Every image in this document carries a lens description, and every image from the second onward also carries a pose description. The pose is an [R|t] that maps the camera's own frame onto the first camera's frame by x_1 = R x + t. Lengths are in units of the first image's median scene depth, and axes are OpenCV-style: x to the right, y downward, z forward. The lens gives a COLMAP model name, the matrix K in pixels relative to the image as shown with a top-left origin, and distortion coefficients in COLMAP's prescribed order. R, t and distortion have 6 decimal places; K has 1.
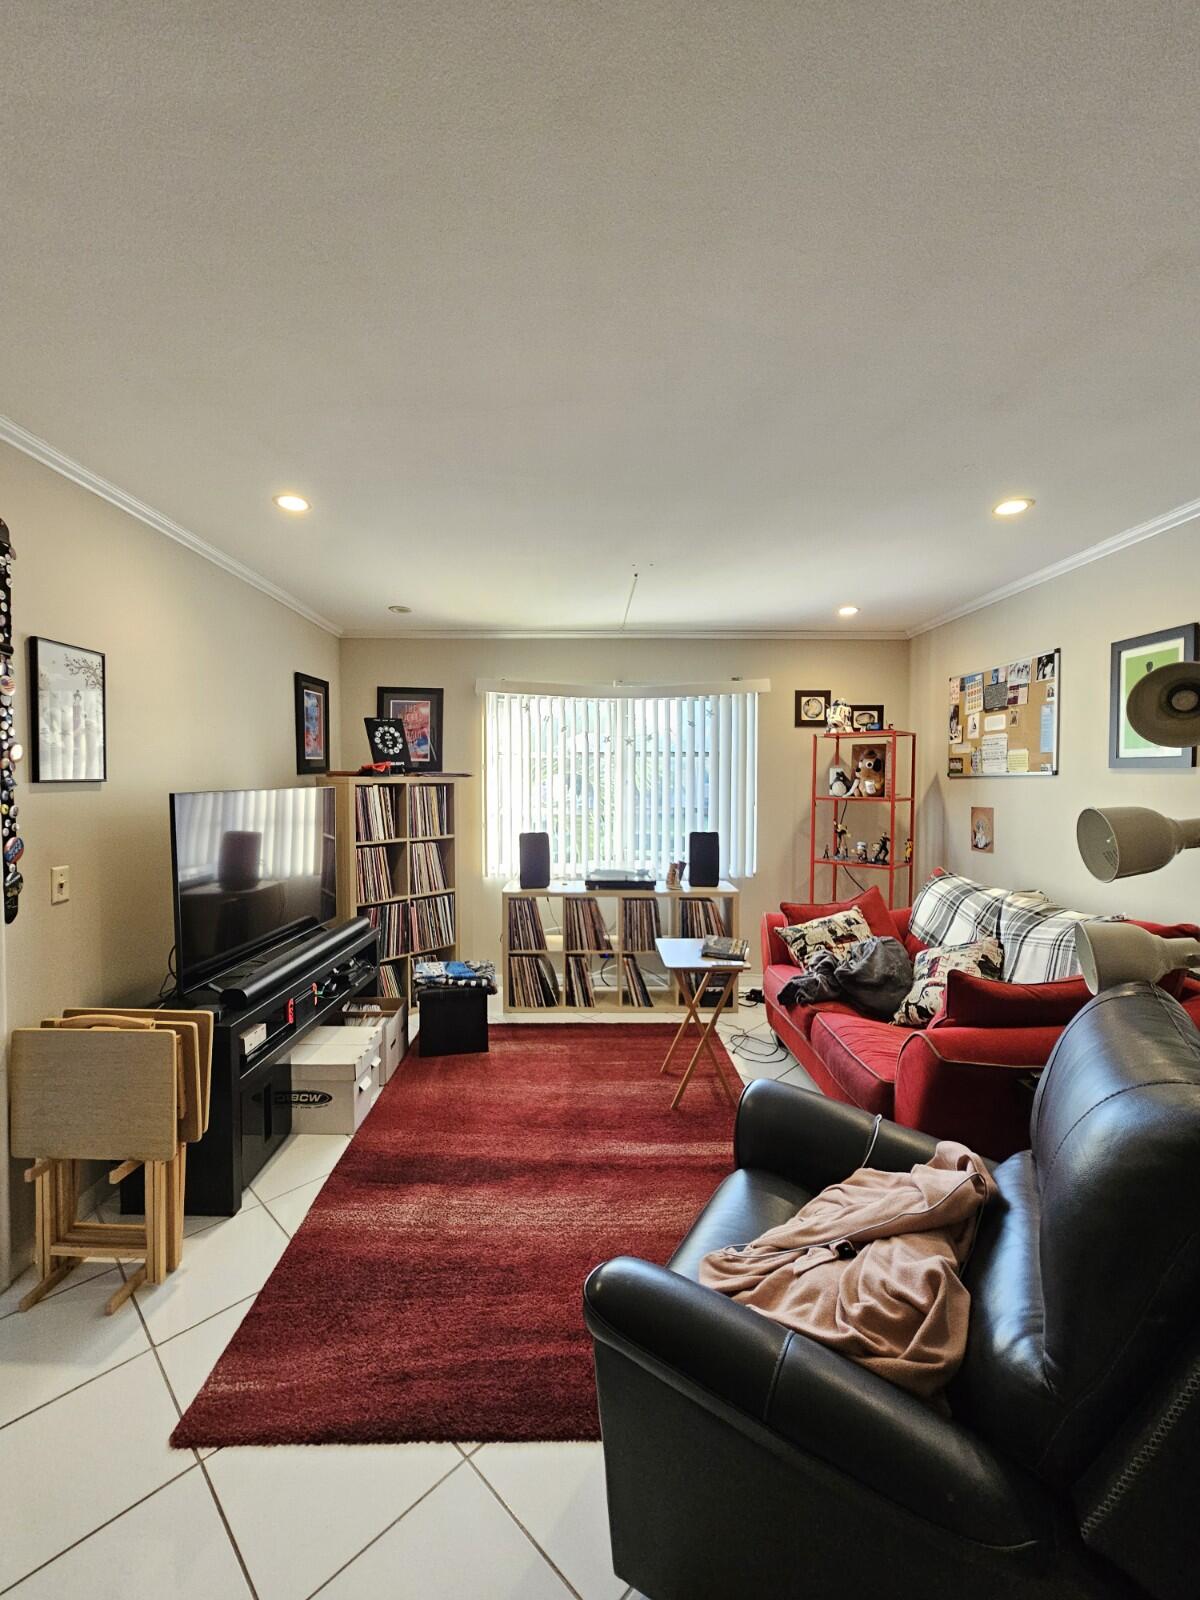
lens RADIAL K [[663.5, 0, 583.2], [0, 663.5, 802.1], [0, 0, 1]] dist [0.006803, 0.000135]
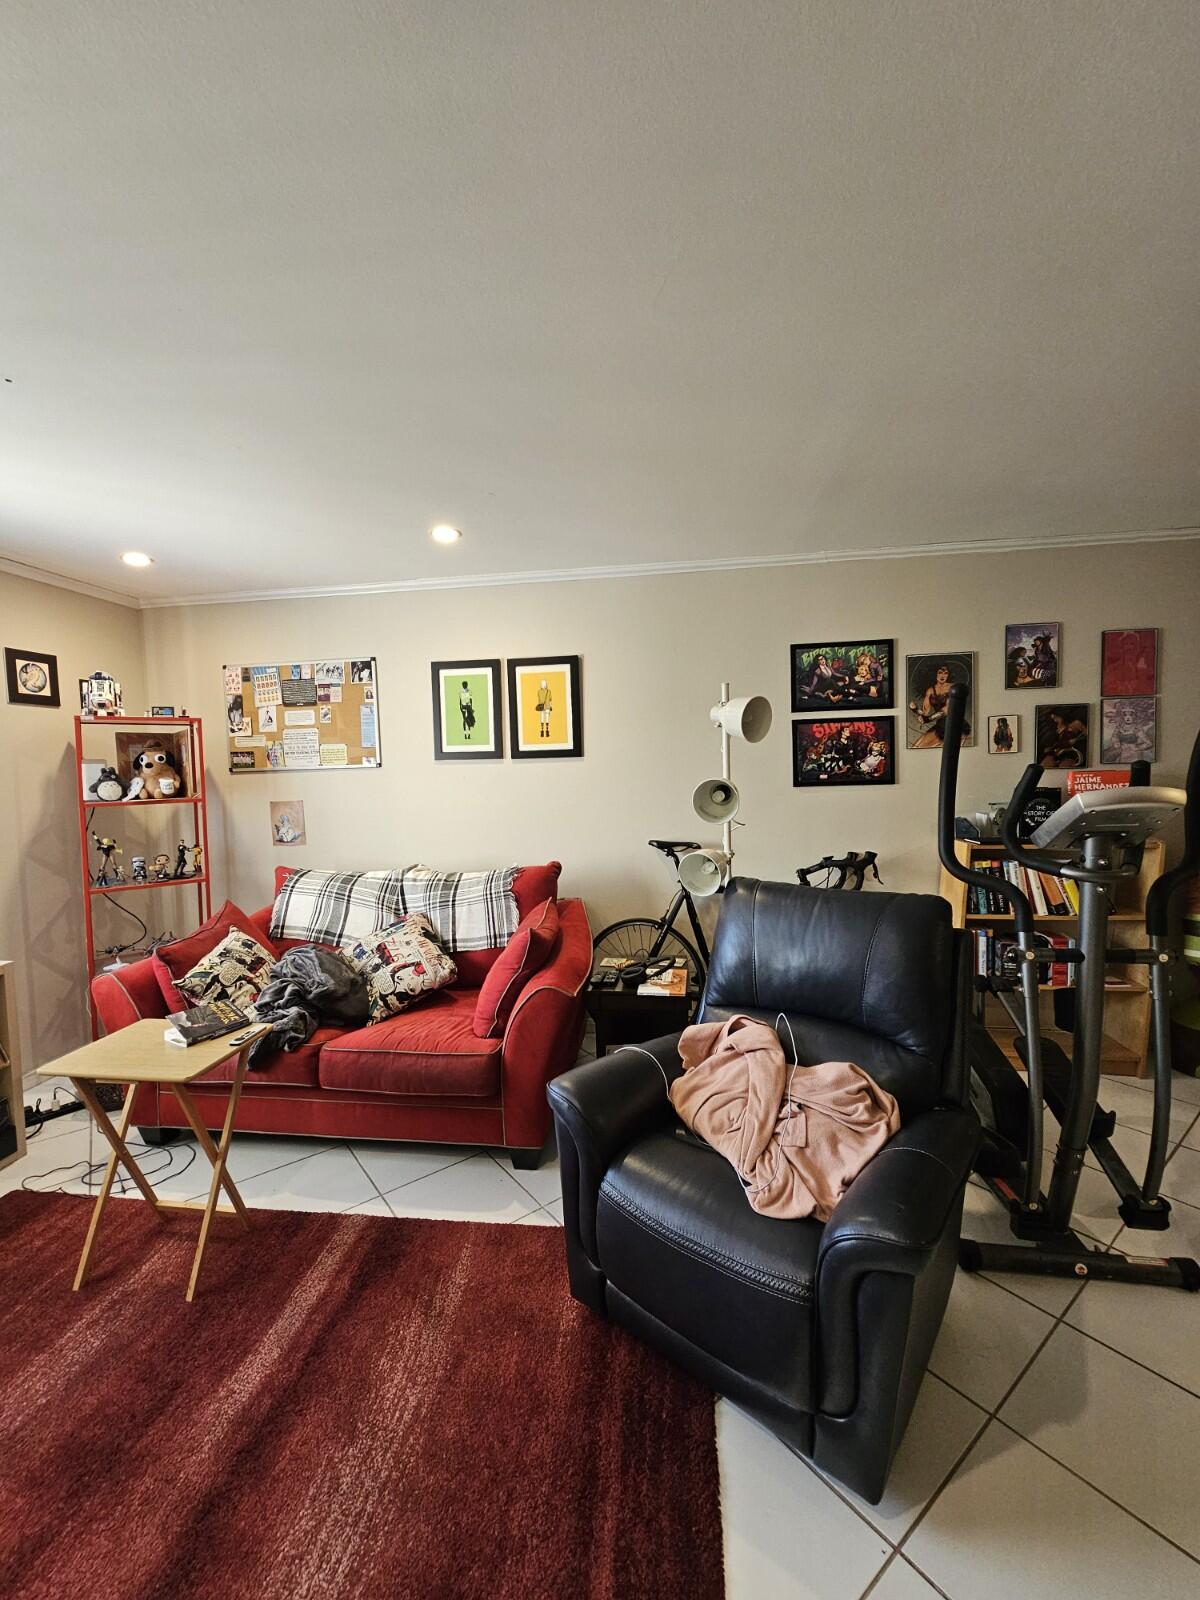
lens RADIAL K [[663.5, 0, 588.4], [0, 663.5, 800.0], [0, 0, 1]] dist [0.006803, 0.000135]
pose [[0.133569, -0.057825, 0.989351, -0.334198], [0.062898, 0.996778, 0.049767, -0.015084], [-0.989042, 0.055581, 0.136775, 0.415891]]
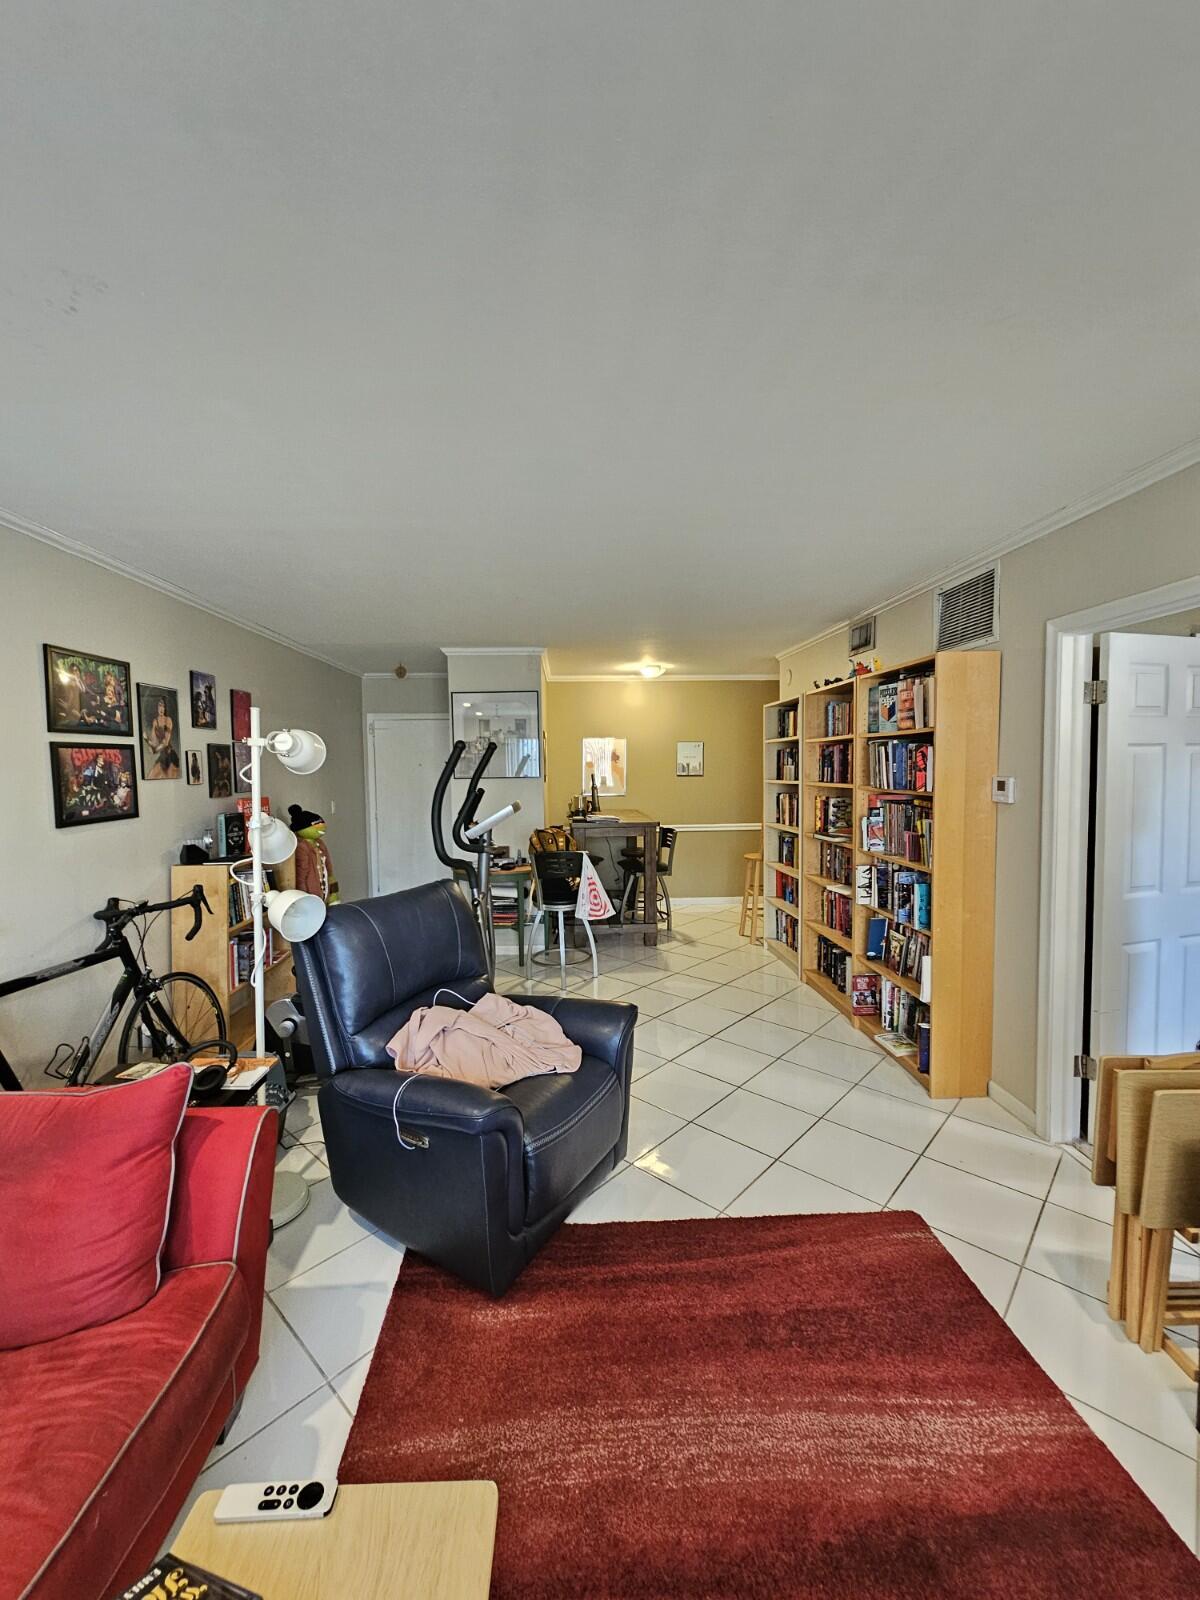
lens RADIAL K [[663.5, 0, 596.6], [0, 663.5, 800.0], [0, 0, 1]] dist [0.006803, 0.000135]
pose [[-0.998975, 0.014058, -0.043035, 0.072147], [0.010132, 0.995881, 0.090104, -0.058666], [0.044124, 0.089576, -0.995002, 1.001466]]
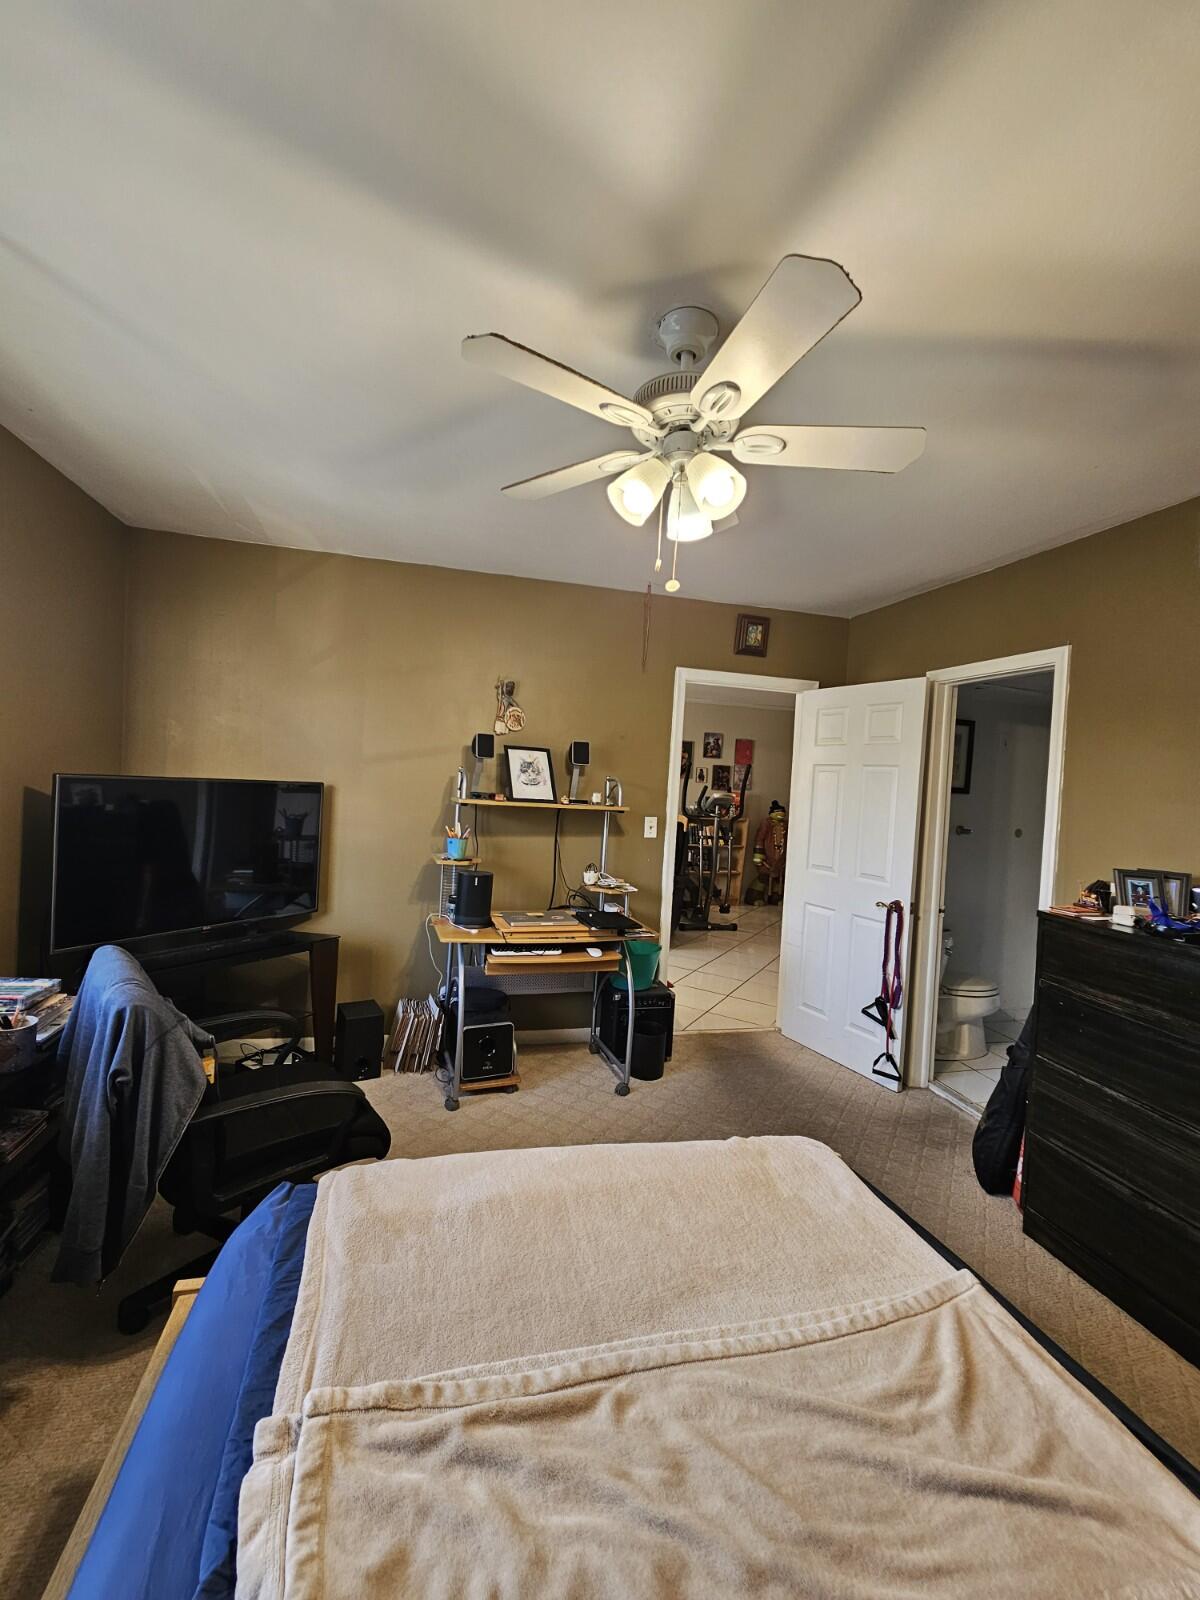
lens RADIAL K [[663.5, 0, 598.1], [0, 663.5, 797.9], [0, 0, 1]] dist [0.006803, 0.000135]
pose [[-0.250829, -0.038974, 0.967247, -1.456451], [-0.019357, 0.999191, 0.035242, -0.018851], [-0.967838, -0.009883, -0.251380, 0.884318]]
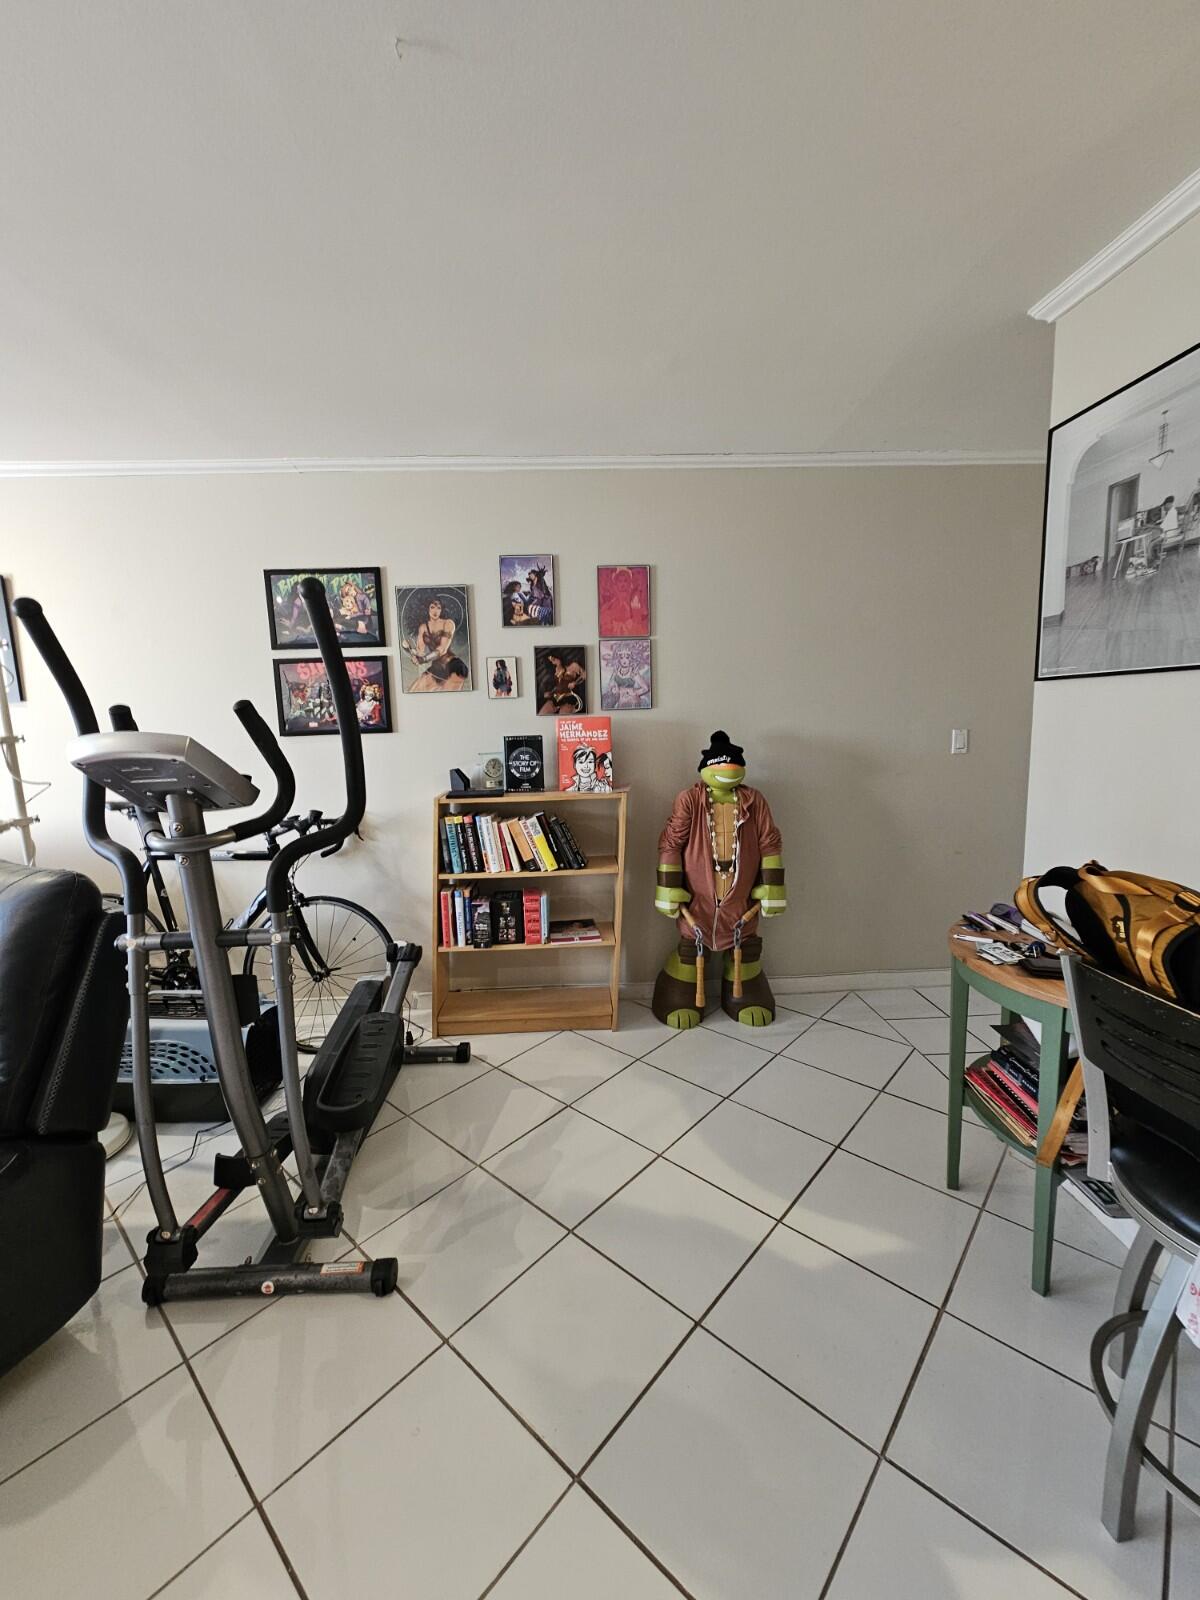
lens RADIAL K [[663.5, 0, 602.9], [0, 663.5, 798.7], [0, 0, 1]] dist [0.006803, 0.000135]
pose [[-0.040637, -0.126722, 0.991106, -0.206403], [0.064785, 0.989503, 0.129173, 0.026690], [-0.997071, 0.069458, -0.032000, -0.103815]]
